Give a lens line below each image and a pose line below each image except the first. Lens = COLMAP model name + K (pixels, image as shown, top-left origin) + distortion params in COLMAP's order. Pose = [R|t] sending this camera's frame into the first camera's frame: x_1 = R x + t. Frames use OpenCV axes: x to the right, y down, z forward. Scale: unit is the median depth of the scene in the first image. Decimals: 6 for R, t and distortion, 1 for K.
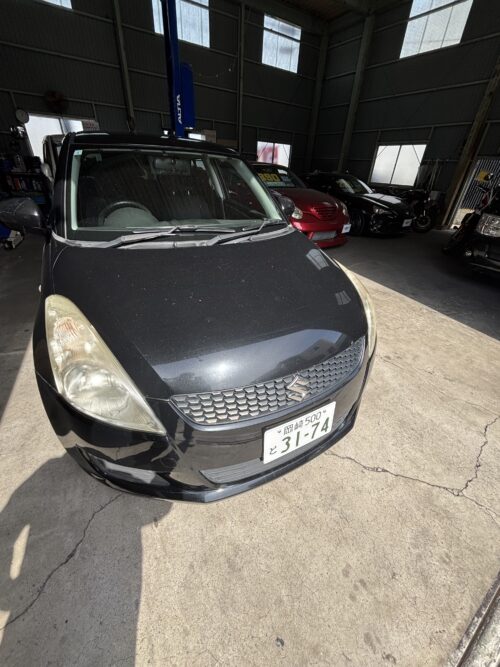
lens RADIAL K [[269.5, 0, 250.0], [0, 269.5, 333.5], [0, 0, 1]] dist [-0.000142, -0.000479]
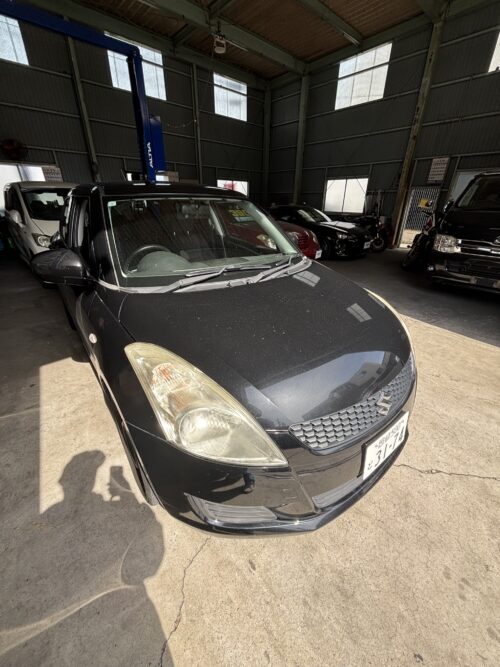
lens RADIAL K [[269.5, 0, 250.0], [0, 269.5, 333.5], [0, 0, 1]] dist [-0.000142, -0.000479]
pose [[0.986066, -0.105449, 0.128663, -0.099289], [0.117397, 0.989080, -0.089103, -0.008934], [-0.117862, 0.102966, 0.987677, -0.009767]]
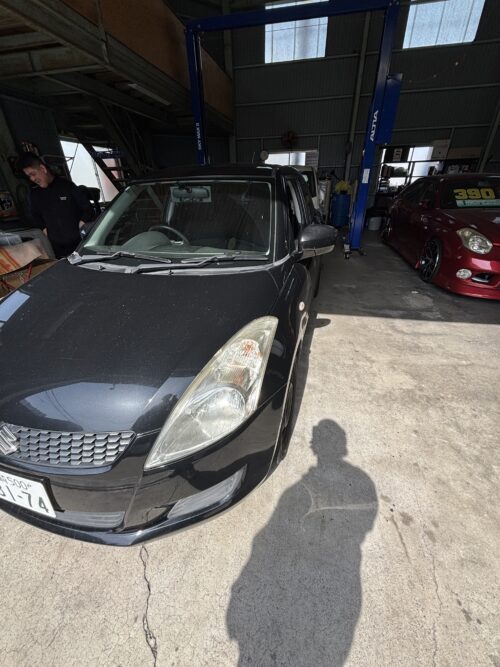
lens RADIAL K [[265.4, 0, 249.5], [0, 265.4, 335.8], [0, 0, 1]] dist [-0.002169, -0.000379]
pose [[0.708299, 0.296538, -0.640608, 0.257541], [-0.324905, 0.942599, 0.077094, -0.097339], [0.626698, 0.153531, 0.763988, 0.168291]]
